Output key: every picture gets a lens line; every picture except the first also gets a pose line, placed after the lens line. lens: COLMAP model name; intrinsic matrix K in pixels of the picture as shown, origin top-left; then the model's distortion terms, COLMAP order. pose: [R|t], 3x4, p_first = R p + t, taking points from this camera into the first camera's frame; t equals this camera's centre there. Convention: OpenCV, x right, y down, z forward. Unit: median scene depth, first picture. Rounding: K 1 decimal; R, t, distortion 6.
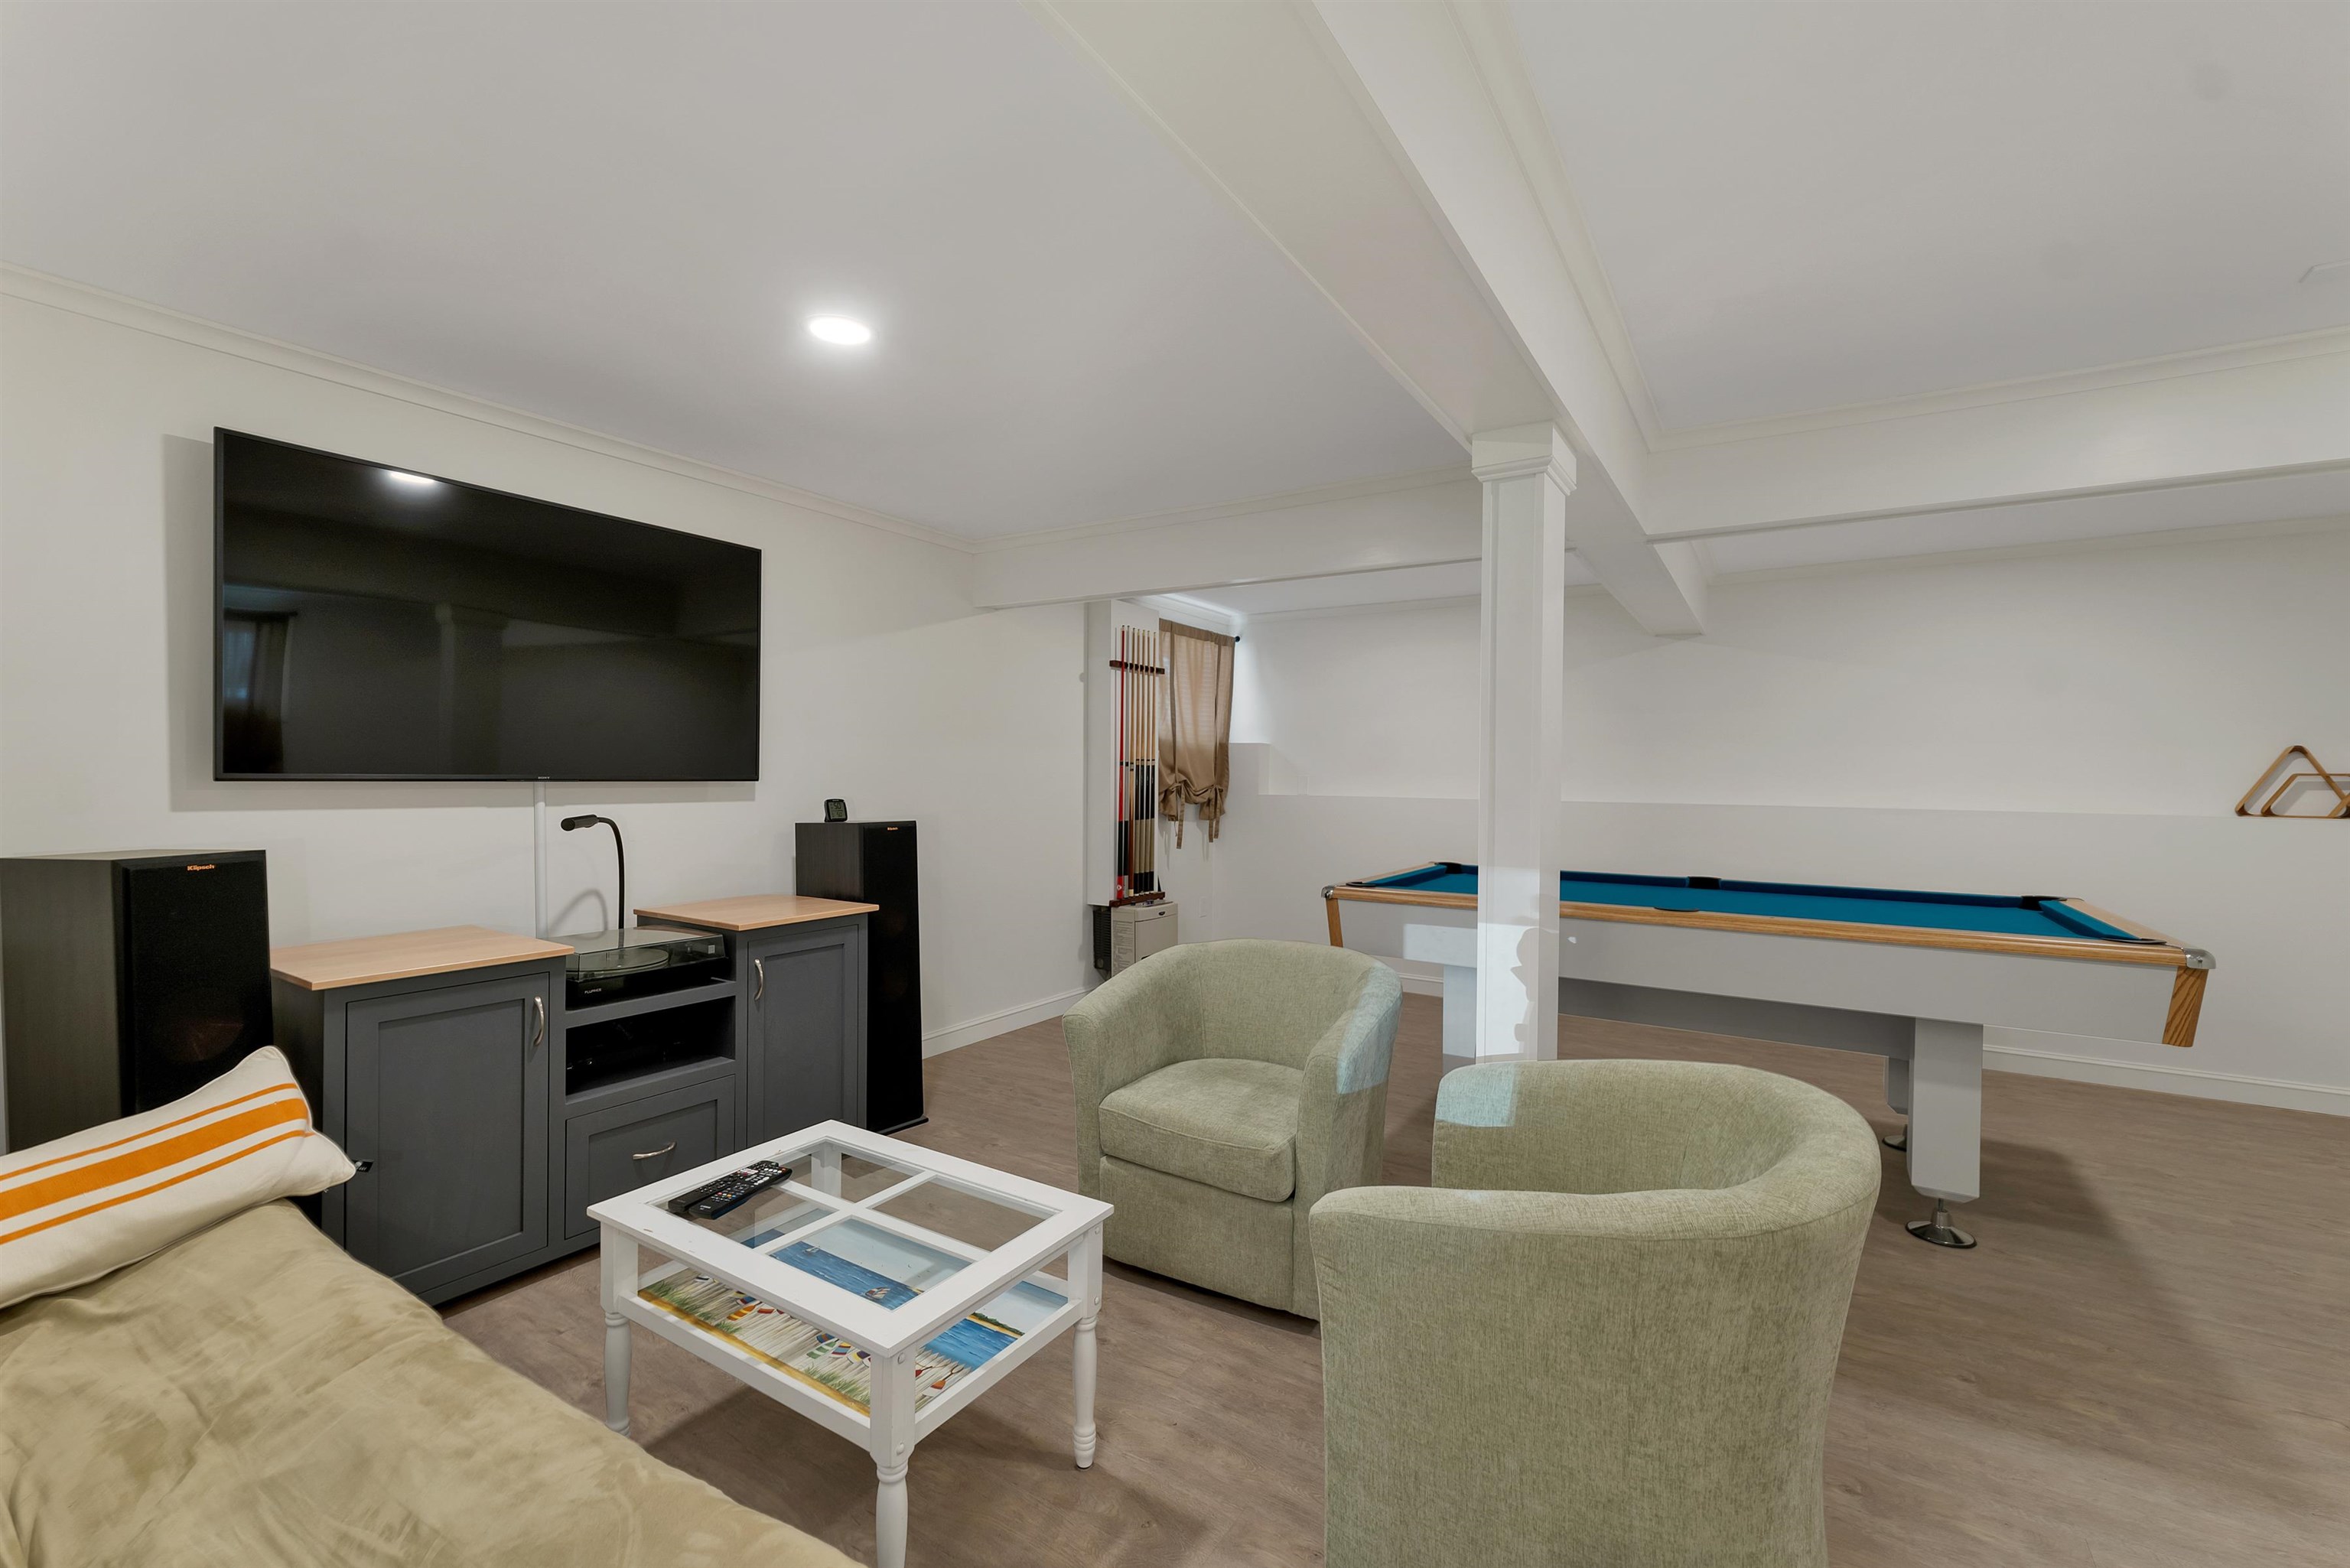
lens RADIAL K [[979.2, 0, 1143.1], [0, 979.2, 786.1], [0, 0, 1]] dist [-0.000198, -0.000365]
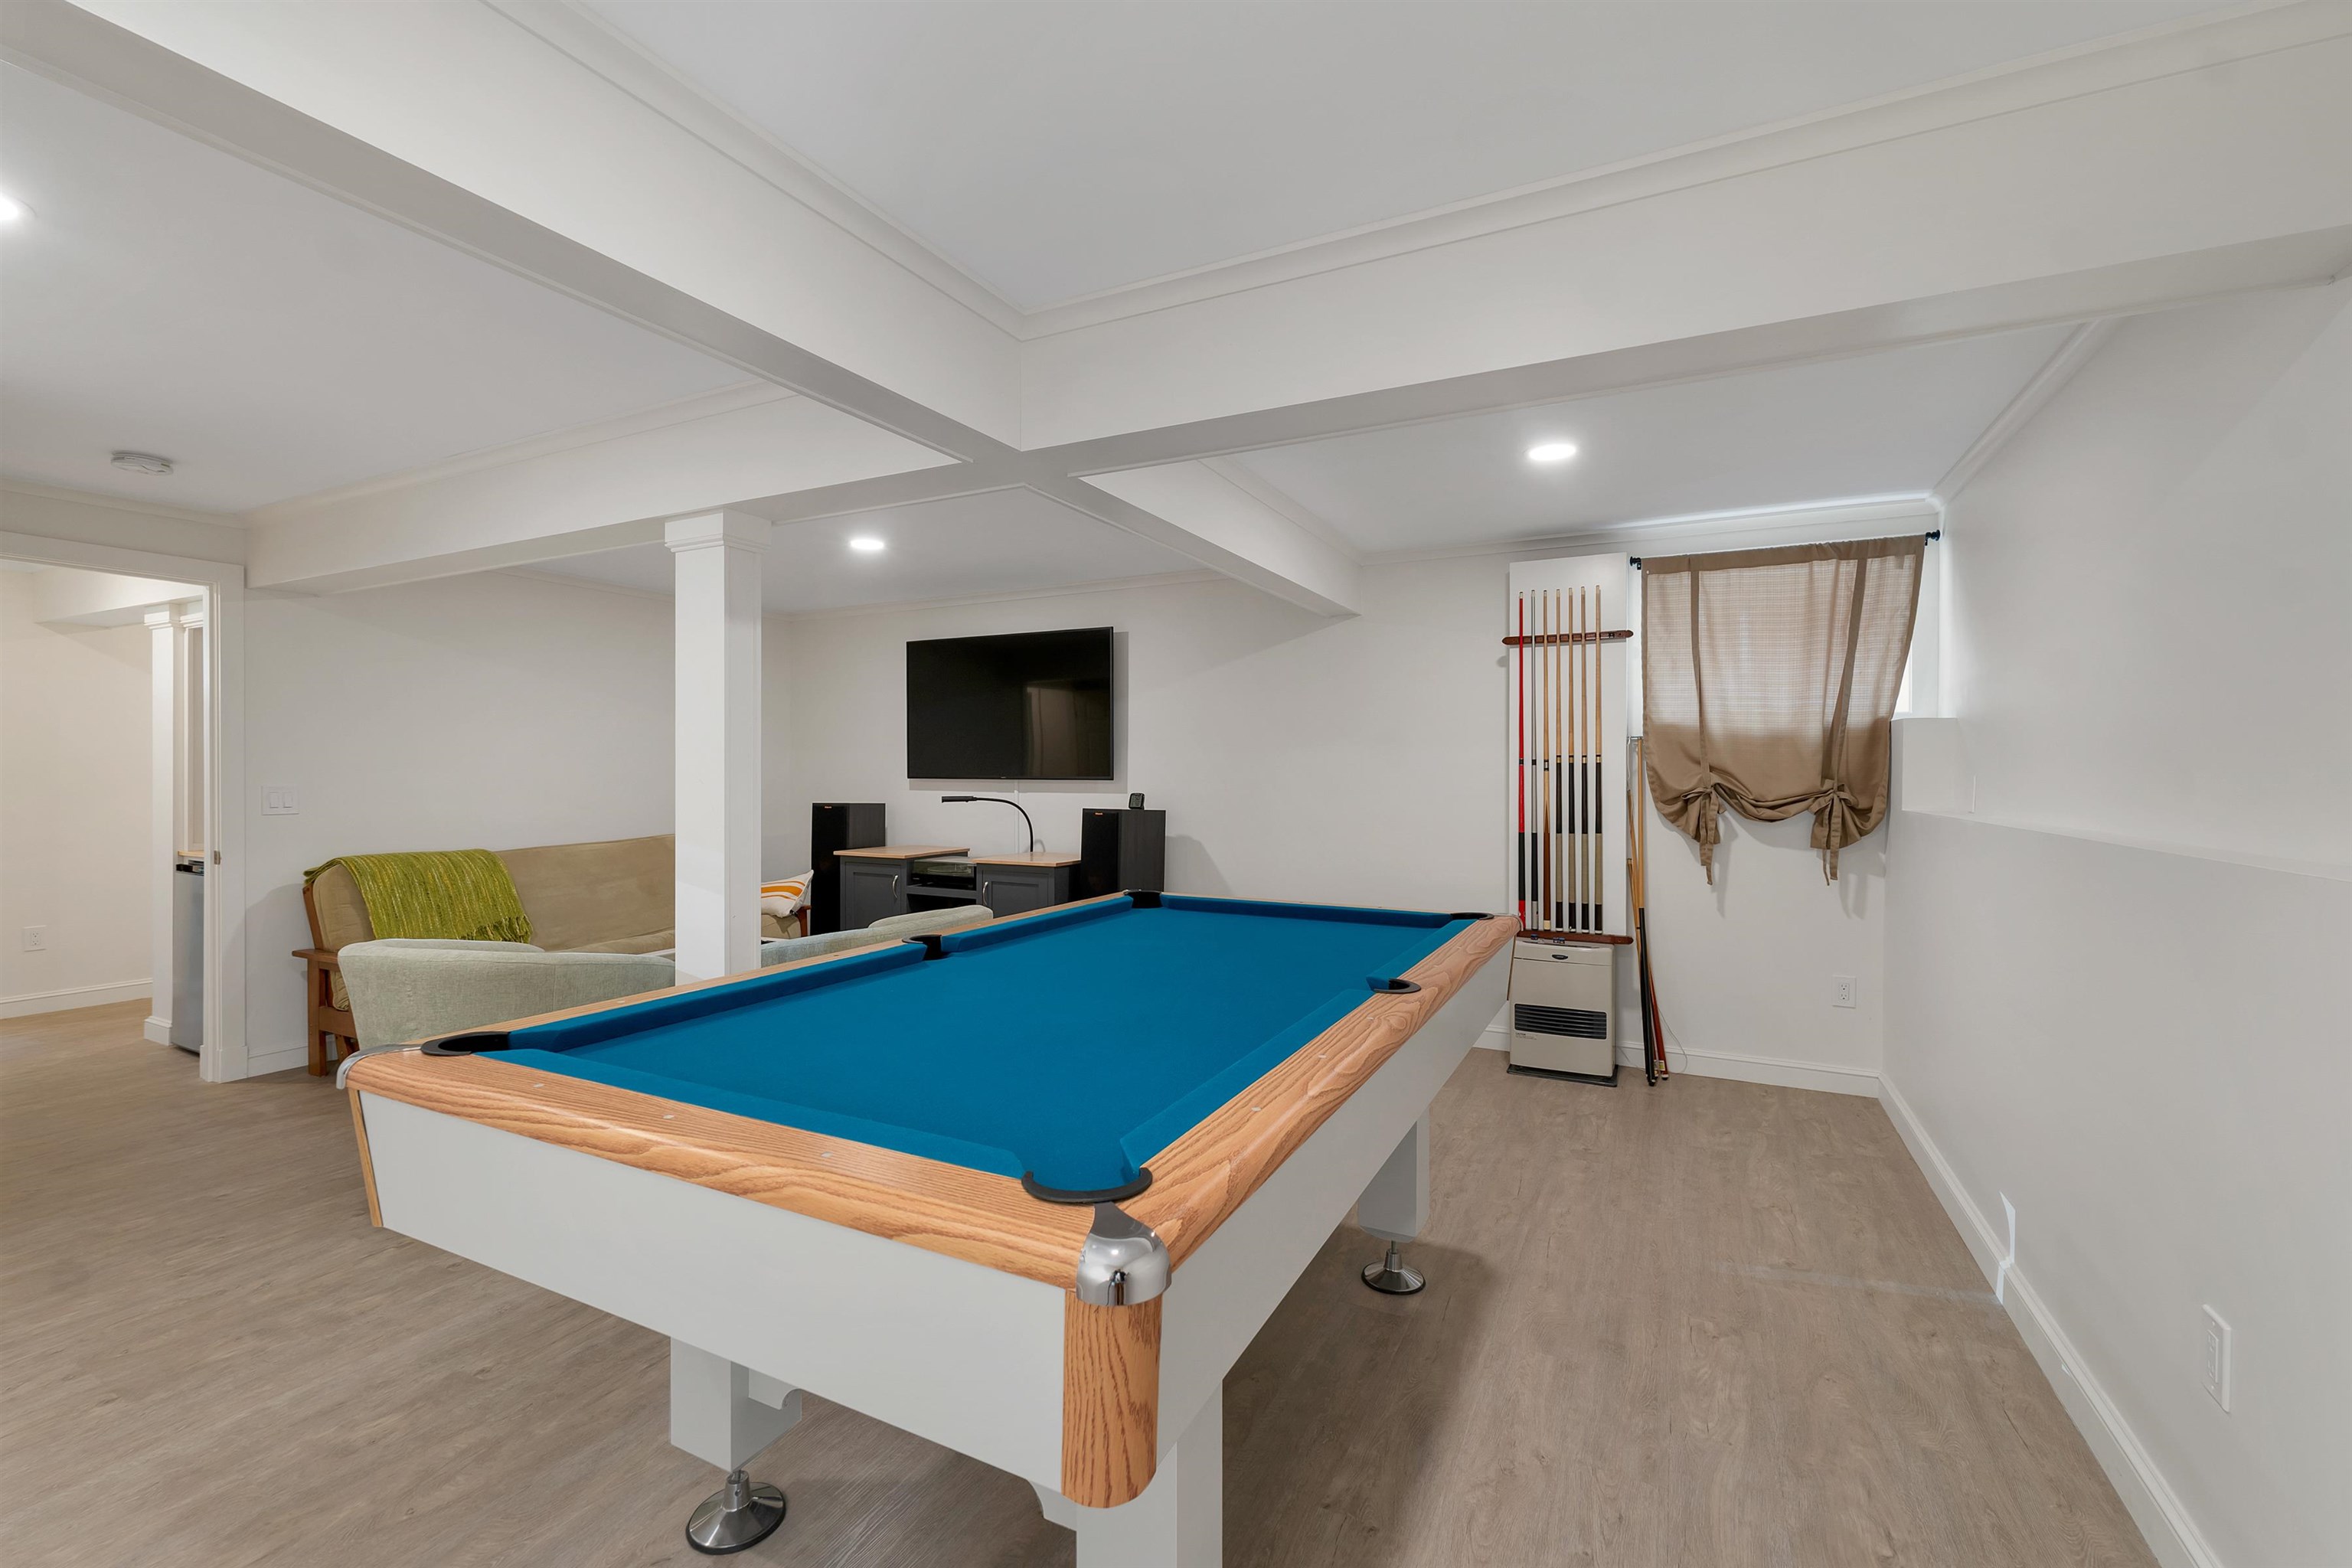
lens RADIAL K [[980.0, 0, 1177.8], [0, 980.0, 777.6], [0, 0, 1]] dist [-0.000198, -0.000365]
pose [[0.120989, -0.005653, -0.992638, 1.411390], [-0.013826, 0.999877, -0.007379, 0.001238], [0.992558, 0.014617, 0.120895, 1.157133]]
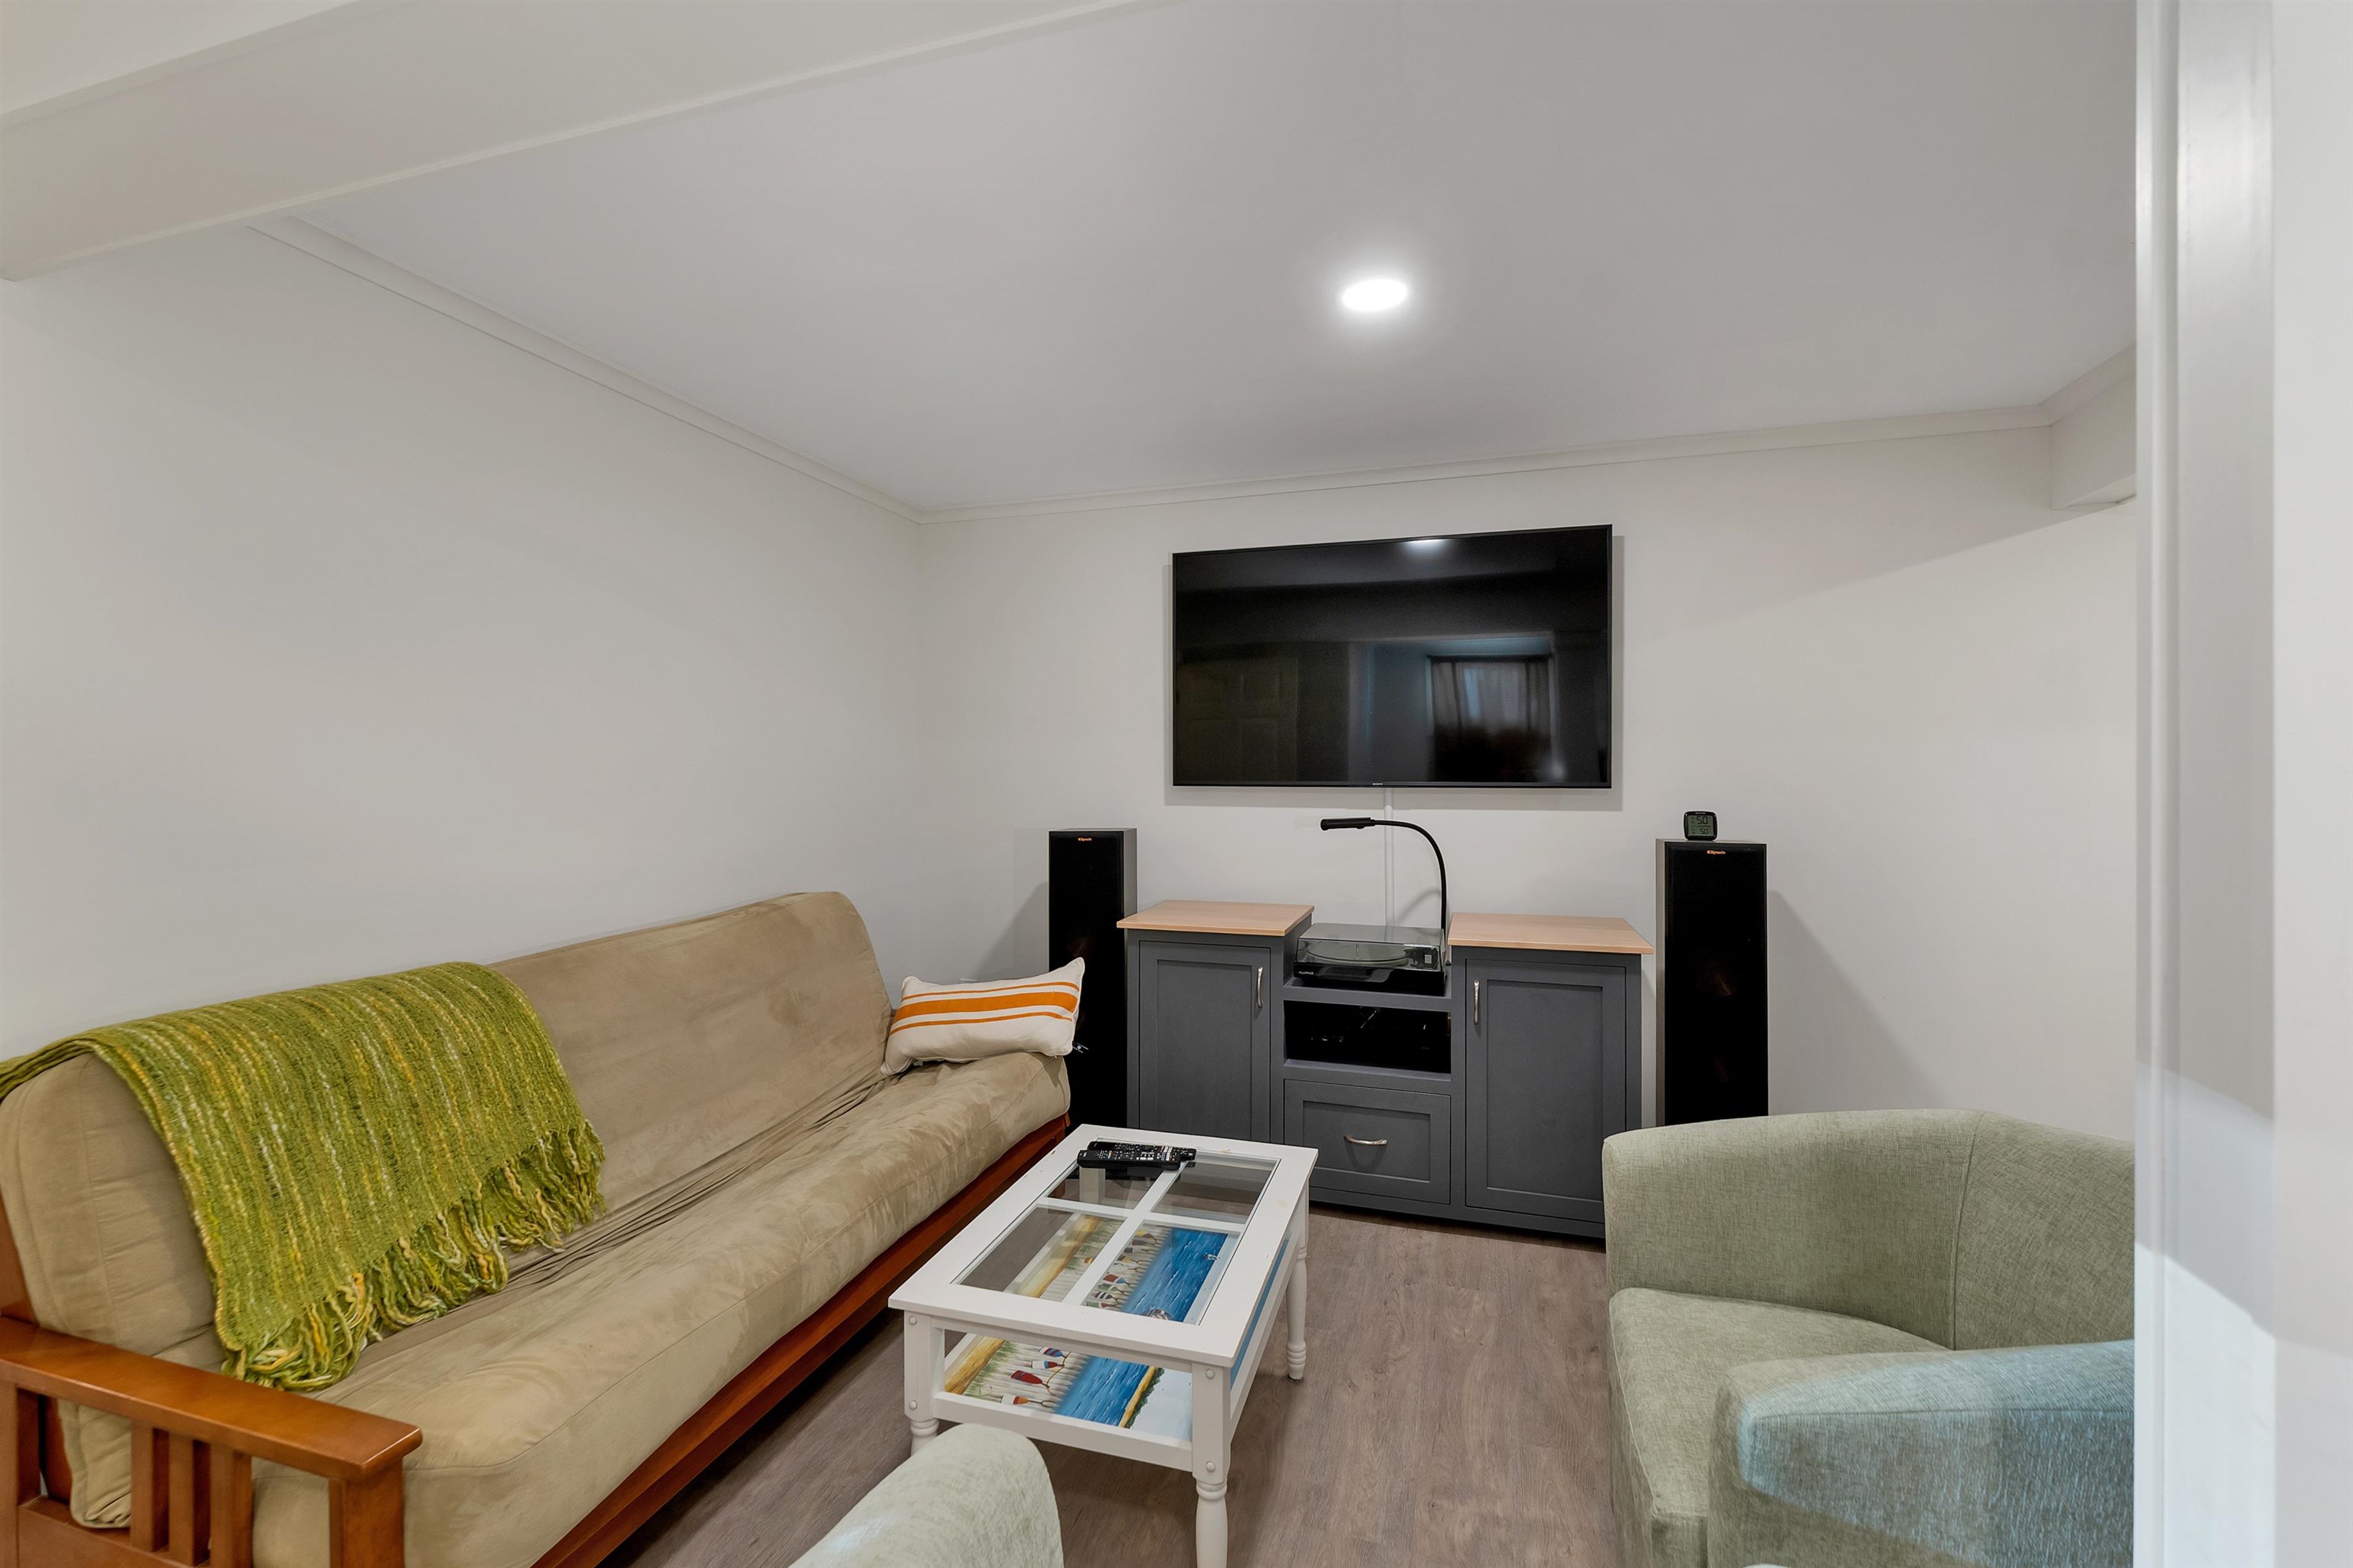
lens RADIAL K [[980.5, 0, 1164.4], [0, 980.5, 776.1], [0, 0, 1]] dist [-0.000198, -0.000365]
pose [[0.286811, -0.007591, -0.957957, 0.422604], [-0.010921, 0.999878, -0.011193, -0.002456], [0.957925, 0.013672, 0.286693, 0.460862]]
